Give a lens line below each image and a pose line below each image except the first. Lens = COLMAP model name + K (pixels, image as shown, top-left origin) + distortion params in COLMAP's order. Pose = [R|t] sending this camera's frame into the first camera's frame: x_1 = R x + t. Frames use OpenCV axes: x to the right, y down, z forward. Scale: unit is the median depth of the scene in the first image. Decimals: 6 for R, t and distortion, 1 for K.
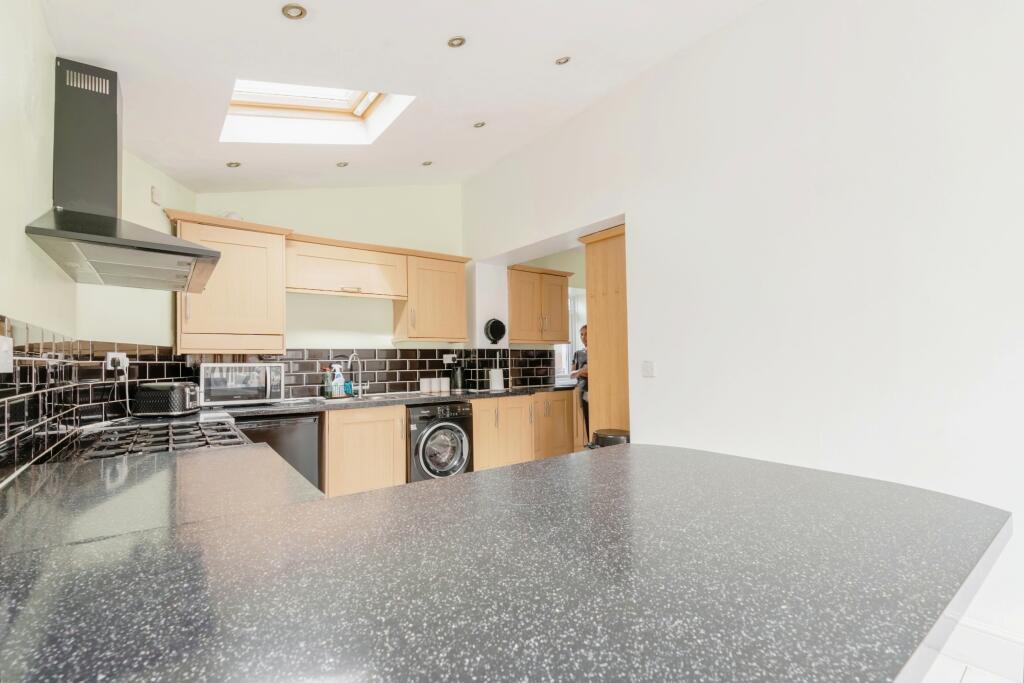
lens RADIAL K [[462.7, 0, 512.6], [0, 462.7, 349.0], [0, 0, 1]] dist [0.001025, 0.000109]
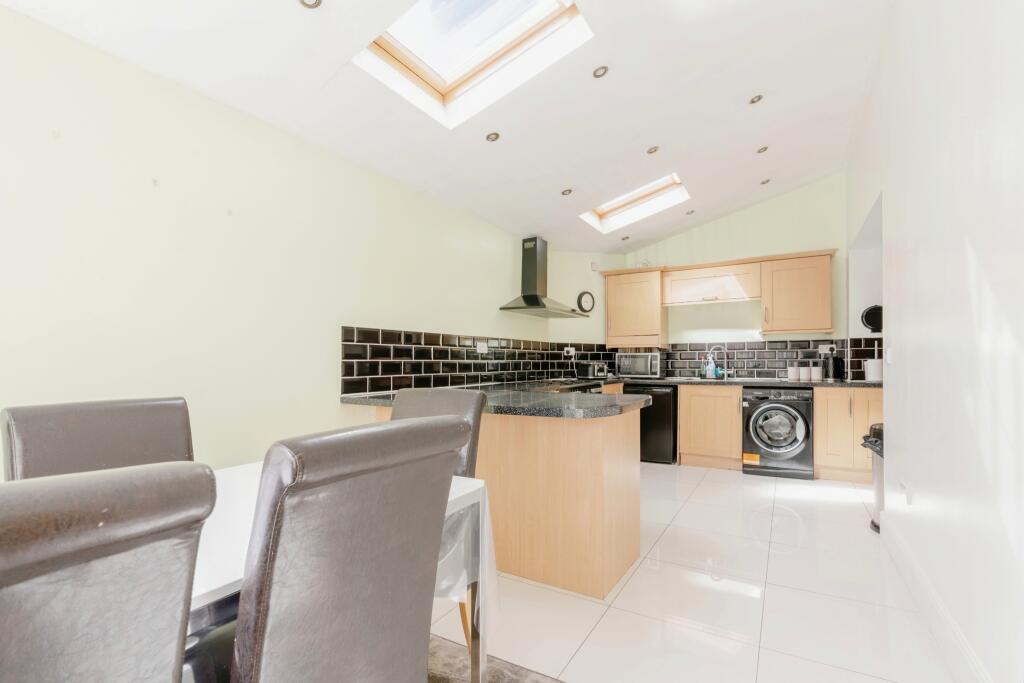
lens RADIAL K [[462.7, 0, 514.9], [0, 462.7, 346.6], [0, 0, 1]] dist [0.001025, 0.000109]
pose [[0.378335, -0.018972, -0.925474, 0.686441], [0.023092, 0.999672, -0.011053, 0.013458], [0.925381, -0.017189, 0.378649, -0.038089]]
